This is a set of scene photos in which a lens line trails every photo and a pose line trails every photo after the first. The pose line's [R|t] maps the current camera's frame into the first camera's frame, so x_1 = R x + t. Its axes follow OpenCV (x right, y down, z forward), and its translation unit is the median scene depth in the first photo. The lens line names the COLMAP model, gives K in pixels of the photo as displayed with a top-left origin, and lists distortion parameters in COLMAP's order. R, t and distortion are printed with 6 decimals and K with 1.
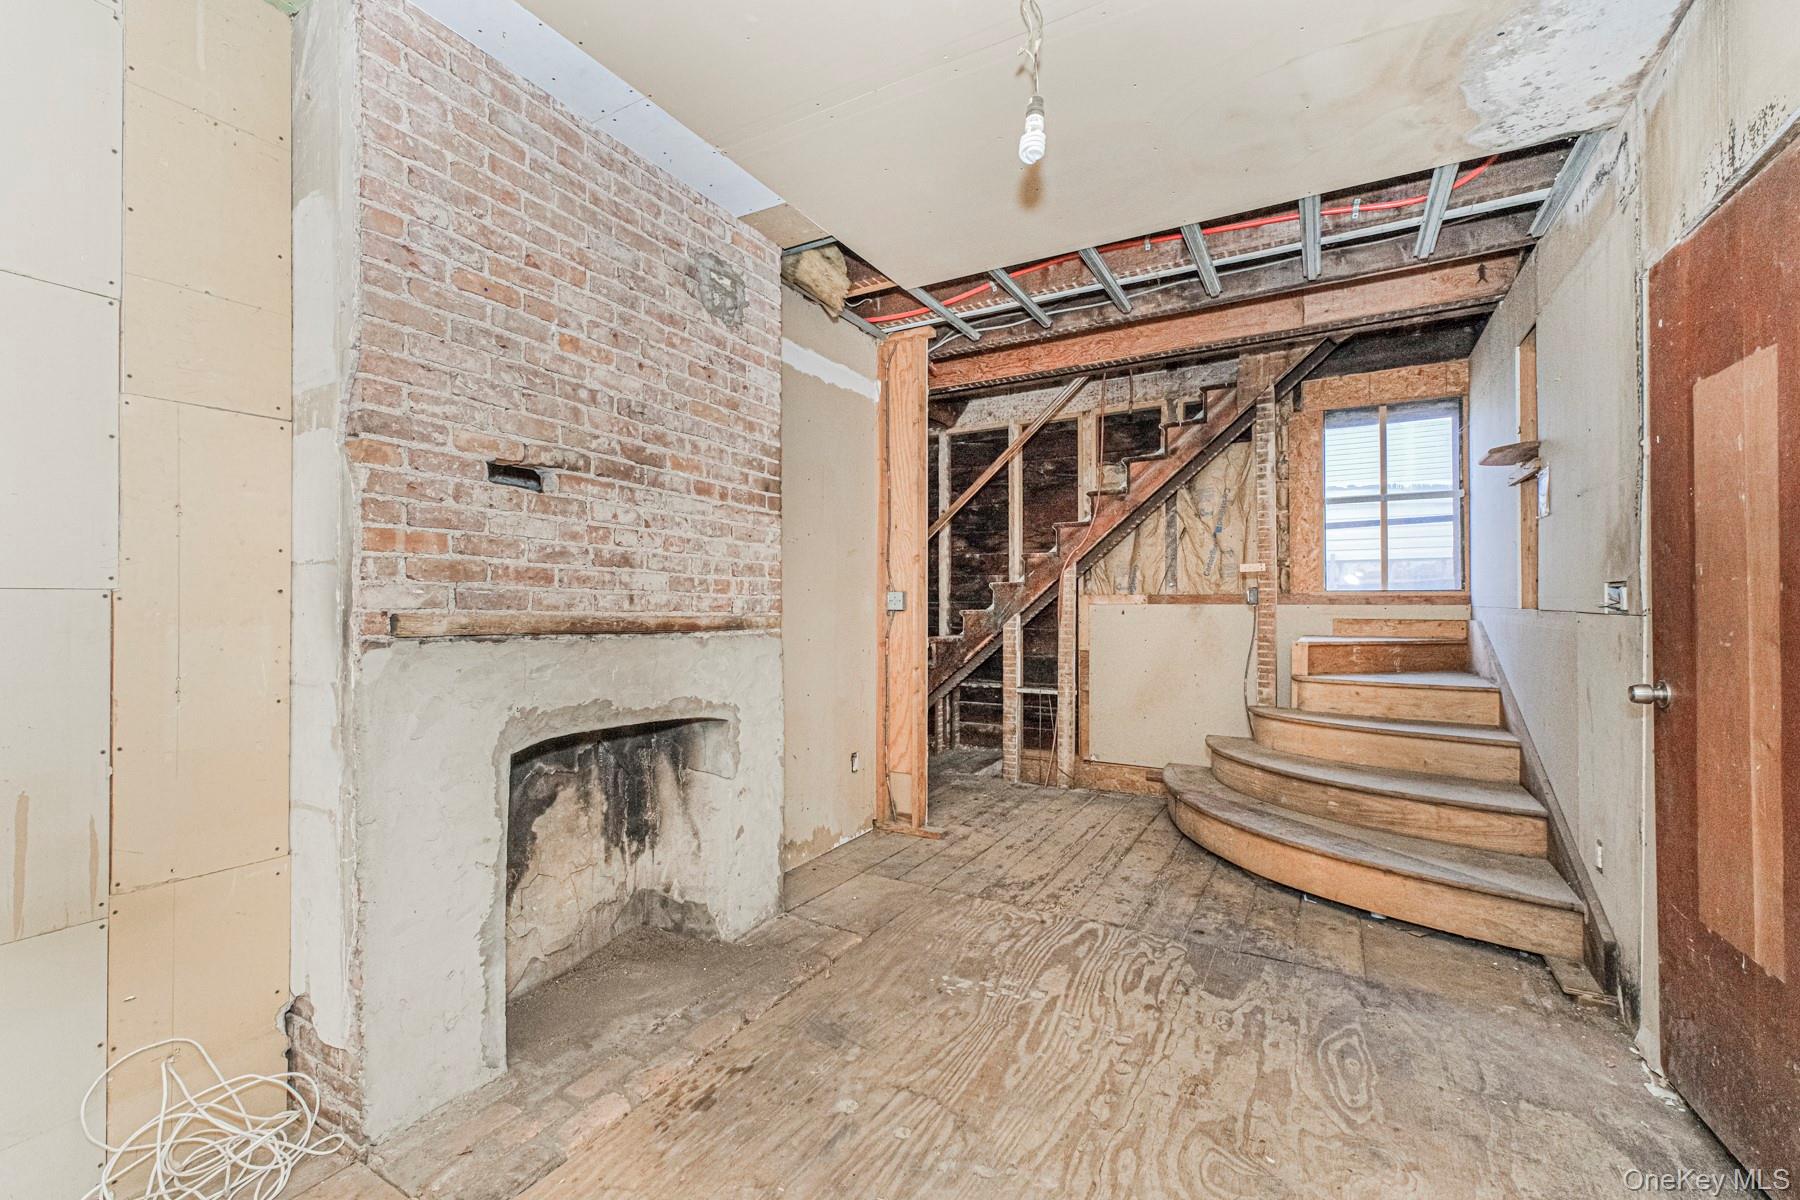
lens RADIAL K [[754.5, 0, 905.9], [0, 754.5, 601.3], [0, 0, 1]] dist [0.003315, -0.000998]
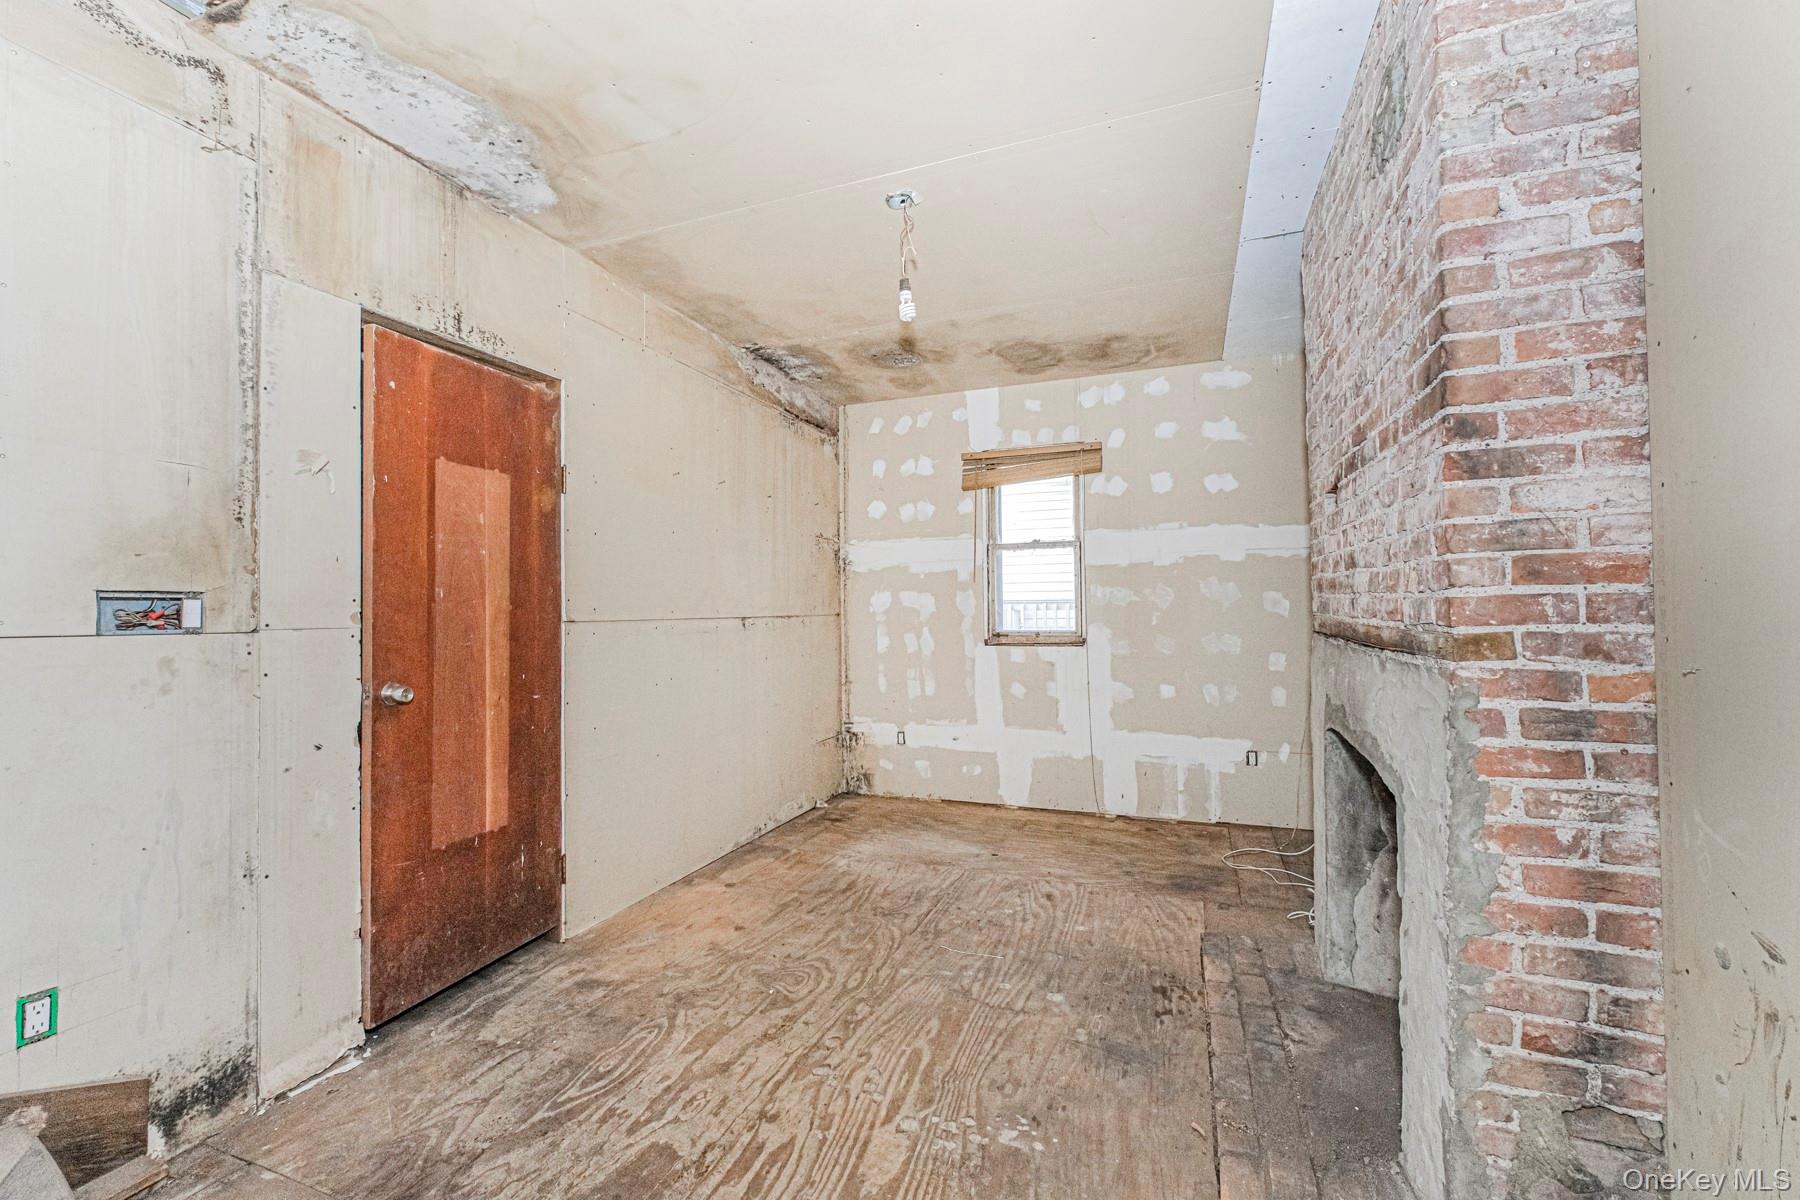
lens RADIAL K [[754.5, 0, 897.3], [0, 754.5, 602.9], [0, 0, 1]] dist [0.003315, -0.000998]
pose [[-0.989264, 0.006882, -0.145977, 0.342861], [0.009561, 0.999798, -0.017657, 0.006878], [0.145826, -0.018863, -0.989130, 2.054767]]
